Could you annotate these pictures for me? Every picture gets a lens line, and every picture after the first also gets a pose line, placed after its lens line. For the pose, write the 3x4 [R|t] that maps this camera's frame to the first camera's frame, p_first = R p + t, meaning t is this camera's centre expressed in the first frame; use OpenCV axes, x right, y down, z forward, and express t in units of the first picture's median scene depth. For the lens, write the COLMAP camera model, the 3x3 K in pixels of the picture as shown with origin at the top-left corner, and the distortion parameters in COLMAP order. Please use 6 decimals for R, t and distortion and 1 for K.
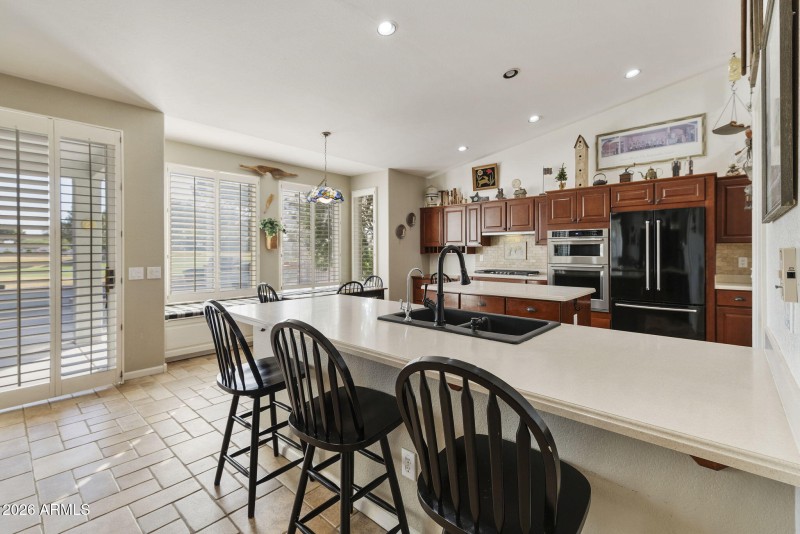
lens RADIAL K [[360.1, 0, 400.7], [0, 360.1, 252.4], [0, 0, 1]] dist [0.002680, 0.000192]
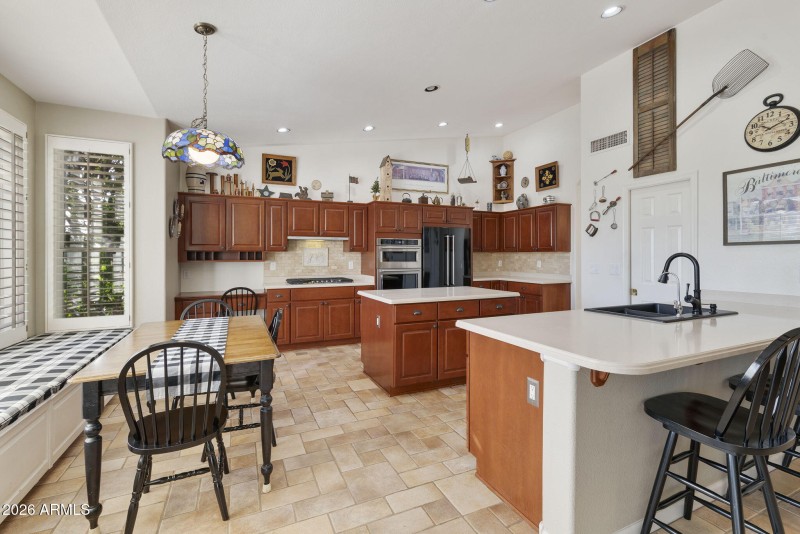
lens RADIAL K [[359.2, 0, 399.9], [0, 359.2, 257.5], [0, 0, 1]] dist [-0.000525, -0.000309]
pose [[0.394475, -0.003113, 0.918901, -0.519035], [0.005865, 0.999982, 0.000870, -0.004018], [-0.918888, 0.005046, 0.394486, 0.506214]]
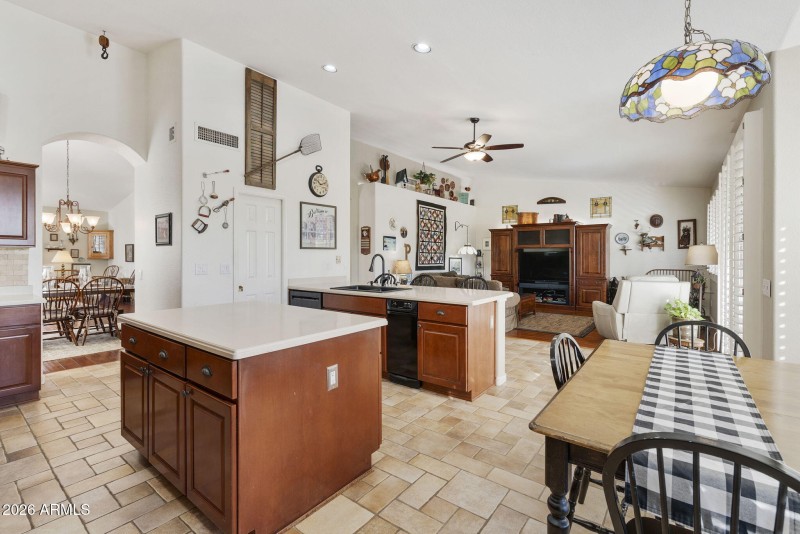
lens RADIAL K [[359.2, 0, 399.9], [0, 359.2, 257.5], [0, 0, 1]] dist [-0.000525, -0.000309]
pose [[-0.997248, -0.002381, -0.074093, 0.075244], [-0.002934, 0.999969, 0.007355, -0.005626], [0.074073, 0.007552, -0.997224, 1.209723]]
